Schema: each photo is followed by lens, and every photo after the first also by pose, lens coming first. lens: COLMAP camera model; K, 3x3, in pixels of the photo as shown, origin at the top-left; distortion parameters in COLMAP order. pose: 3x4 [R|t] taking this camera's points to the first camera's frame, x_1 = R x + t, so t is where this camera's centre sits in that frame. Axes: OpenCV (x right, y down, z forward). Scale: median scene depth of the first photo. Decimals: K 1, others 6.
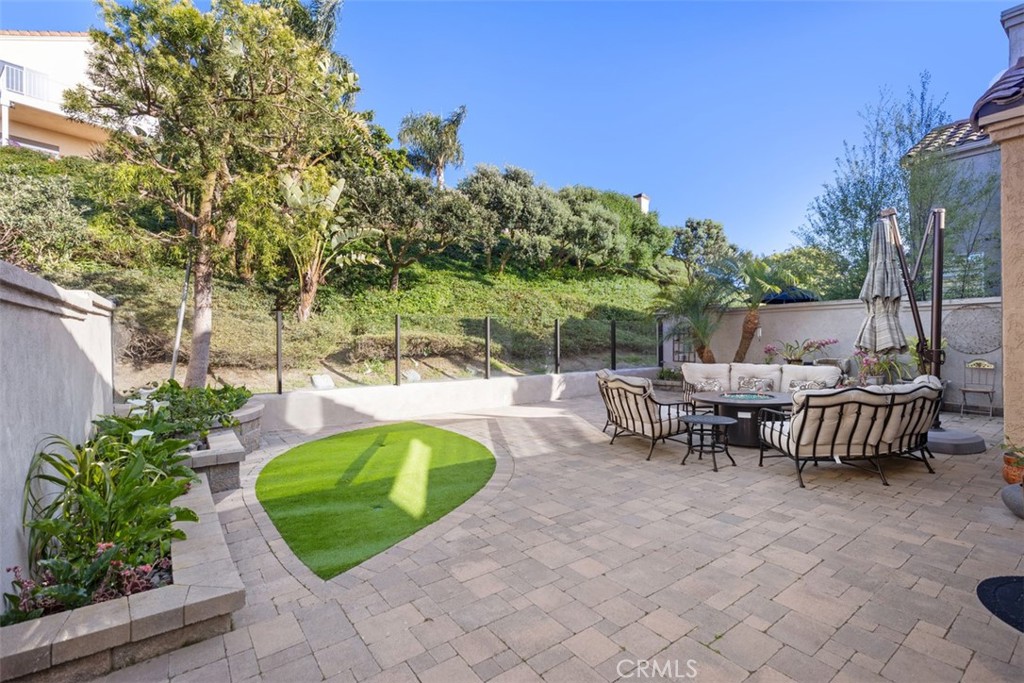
lens RADIAL K [[459.7, 0, 506.3], [0, 459.7, 339.0], [0, 0, 1]] dist [0.000698, -0.000174]
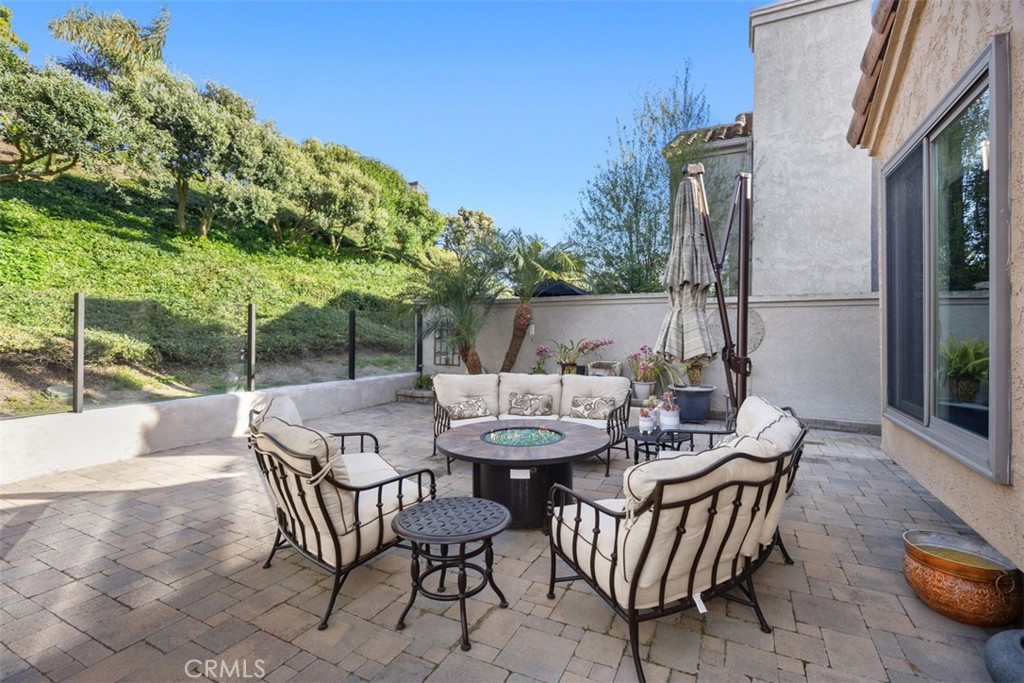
lens RADIAL K [[459.7, 0, 506.3], [0, 459.7, 339.0], [0, 0, 1]] dist [0.000698, -0.000174]
pose [[0.892321, 0.006005, 0.451361, 0.117787], [-0.011582, 0.999887, 0.009594, -0.004563], [-0.451252, -0.013789, 0.892290, 0.242139]]
